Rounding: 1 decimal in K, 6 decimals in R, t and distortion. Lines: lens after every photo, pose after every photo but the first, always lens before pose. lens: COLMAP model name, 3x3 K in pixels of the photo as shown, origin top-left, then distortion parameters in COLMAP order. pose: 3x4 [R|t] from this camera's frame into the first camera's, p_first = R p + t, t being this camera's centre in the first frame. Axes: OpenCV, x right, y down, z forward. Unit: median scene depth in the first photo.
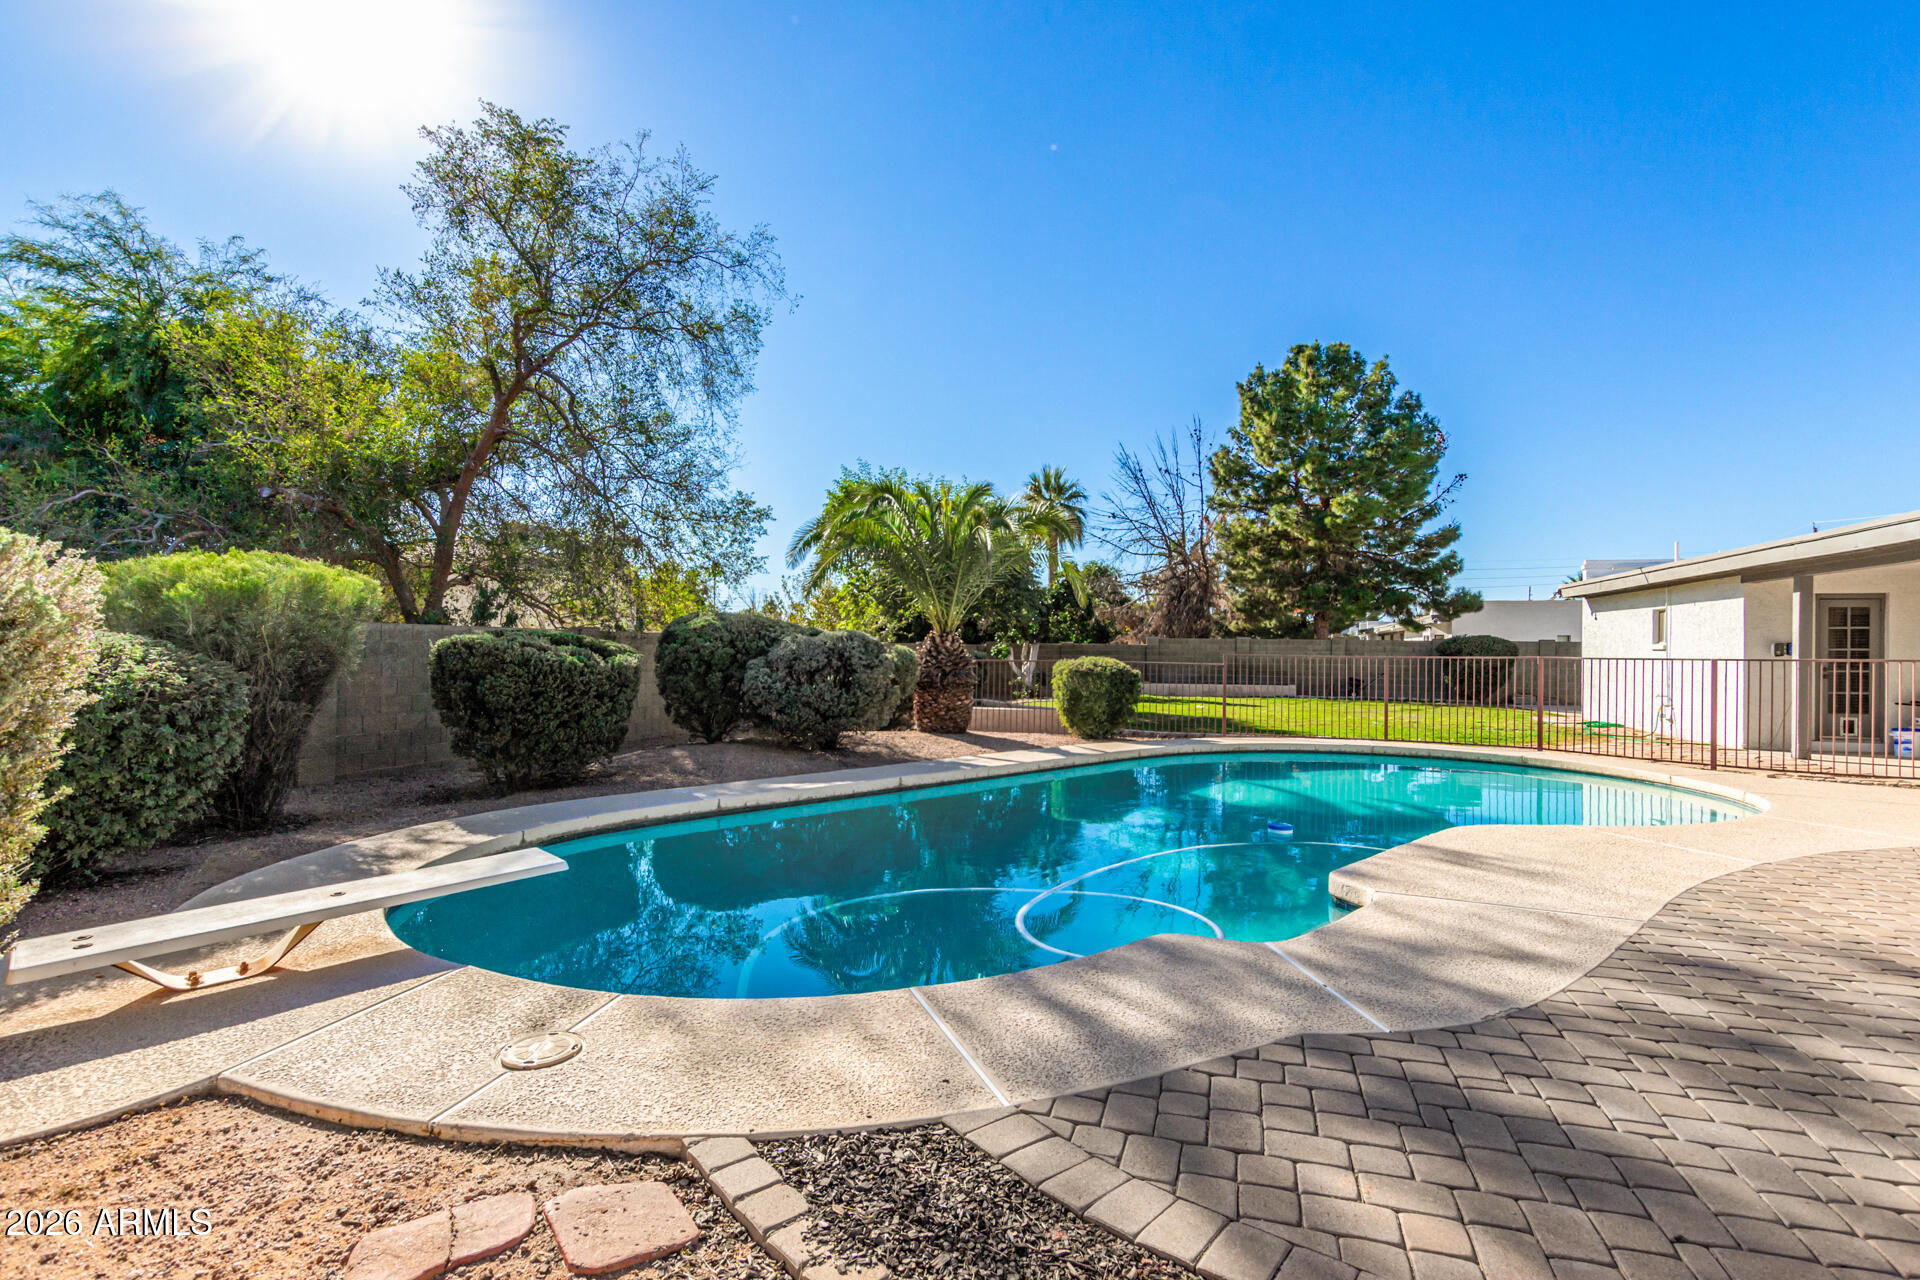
lens RADIAL K [[934.3, 0, 924.7], [0, 934.3, 640.8], [0, 0, 1]] dist [0.018036, -0.006661]
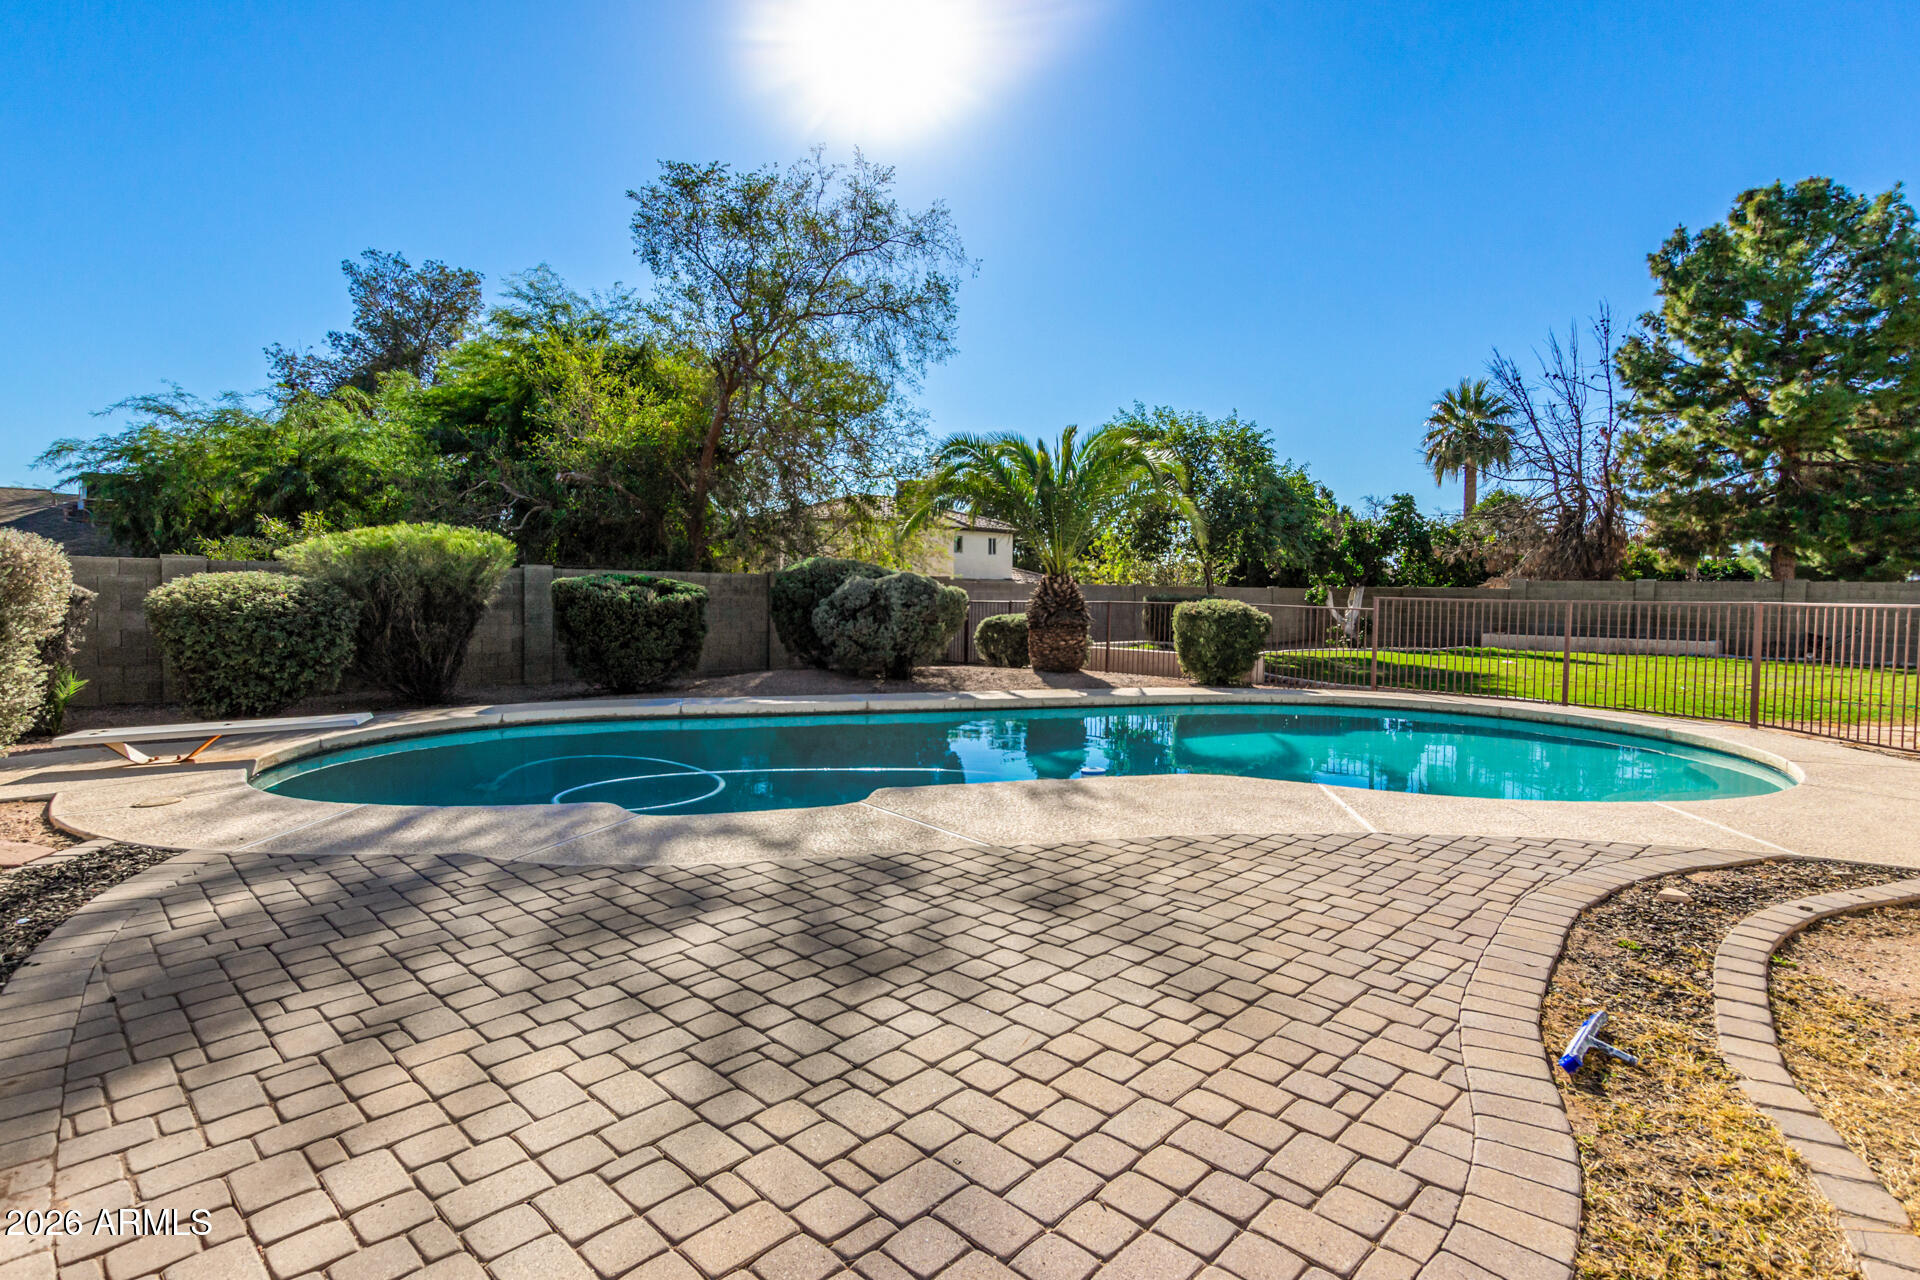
lens RADIAL K [[934.3, 0, 929.8], [0, 934.3, 625.6], [0, 0, 1]] dist [0.018036, -0.006661]
pose [[0.882871, 0.019414, -0.469215, 0.204300], [0.000416, 0.999112, 0.042122, 0.001888], [0.469616, -0.037383, 0.882079, 0.010900]]
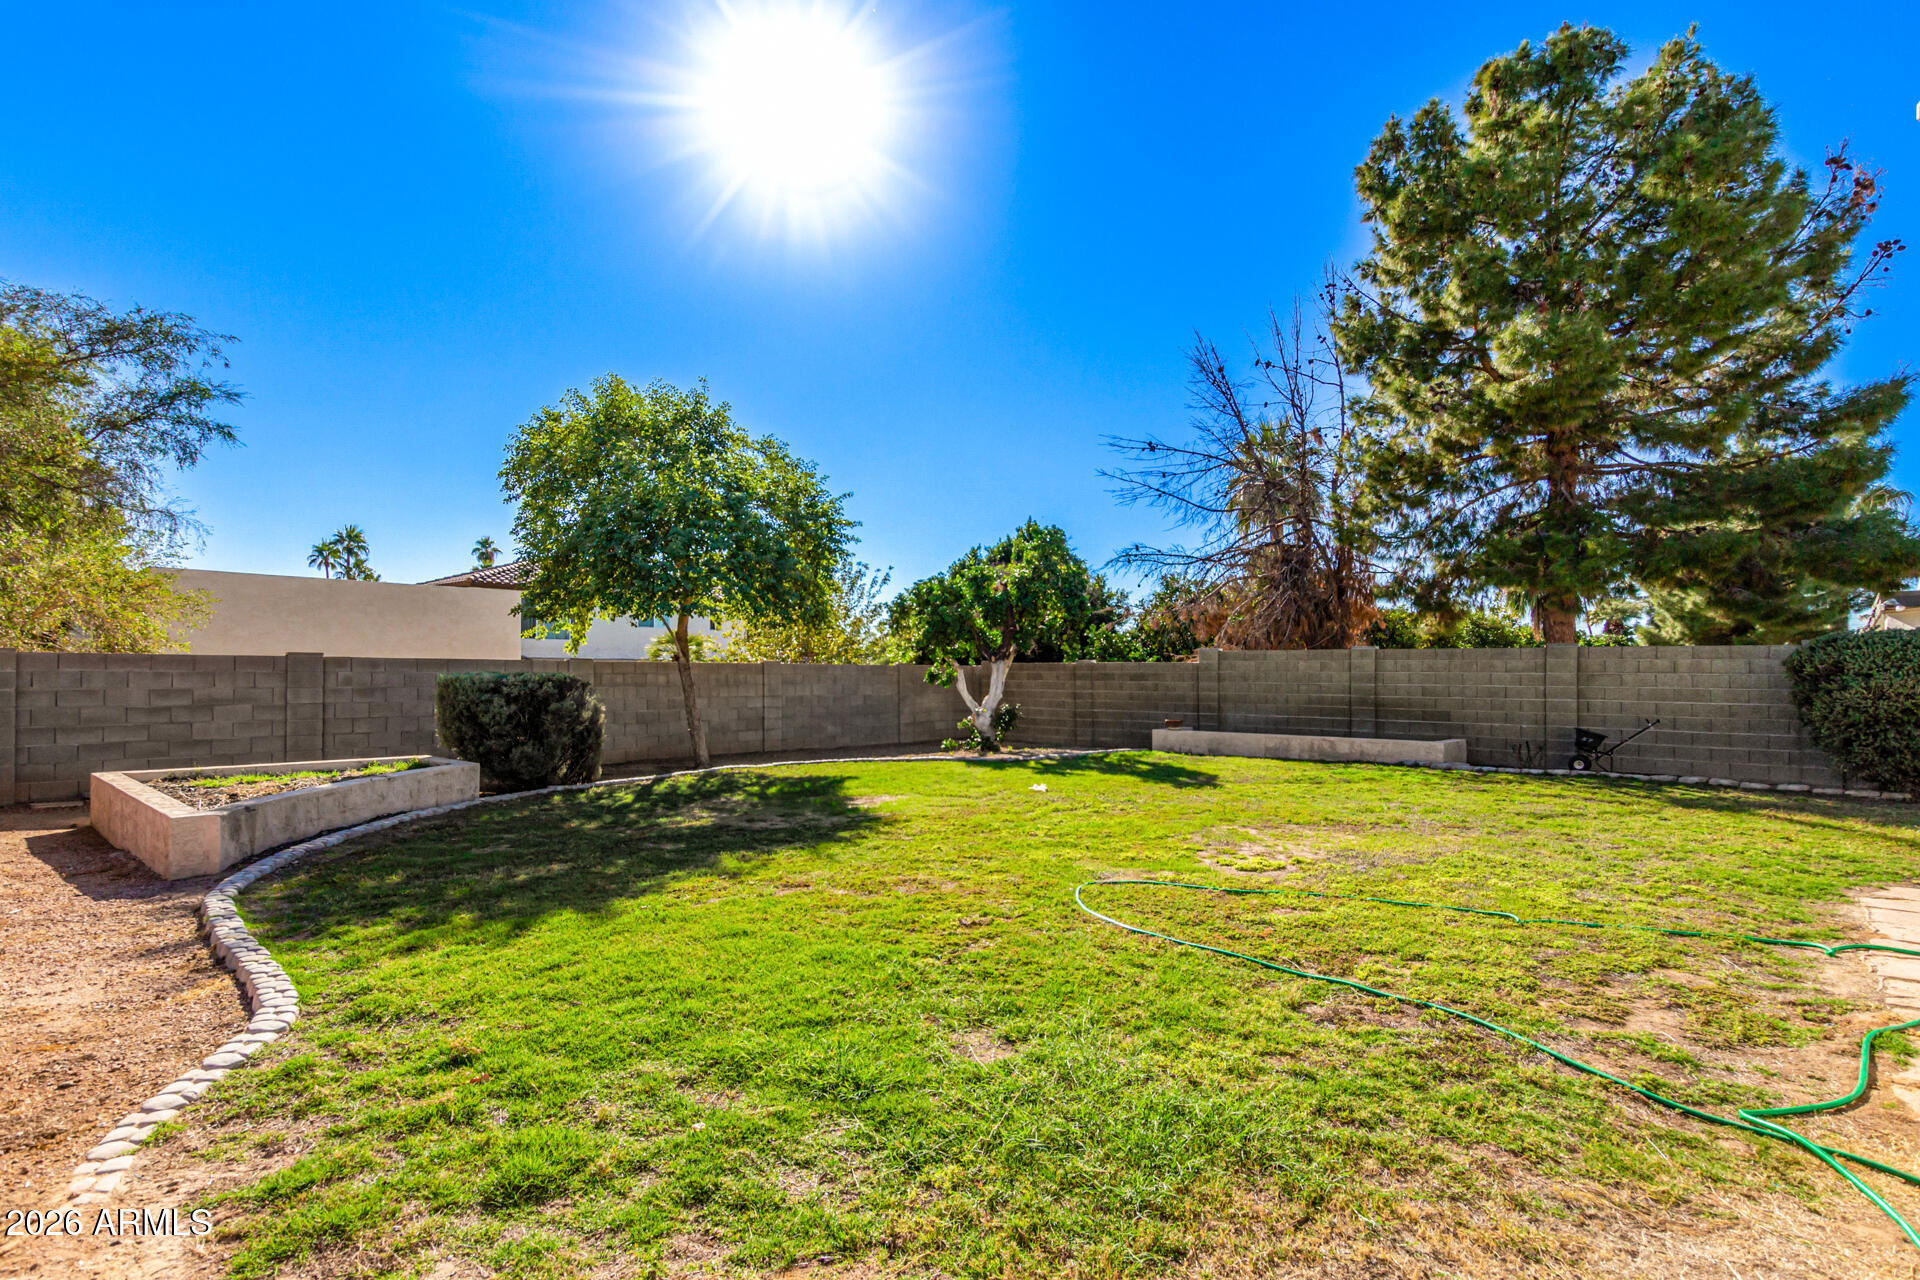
lens RADIAL K [[934.3, 0, 944.4], [0, 934.3, 676.1], [0, 0, 1]] dist [0.018036, -0.006661]
pose [[0.909076, -0.003666, -0.416613, 0.390029], [0.006431, 0.999966, 0.005233, 0.009609], [0.416580, -0.007436, 0.909069, 0.475340]]
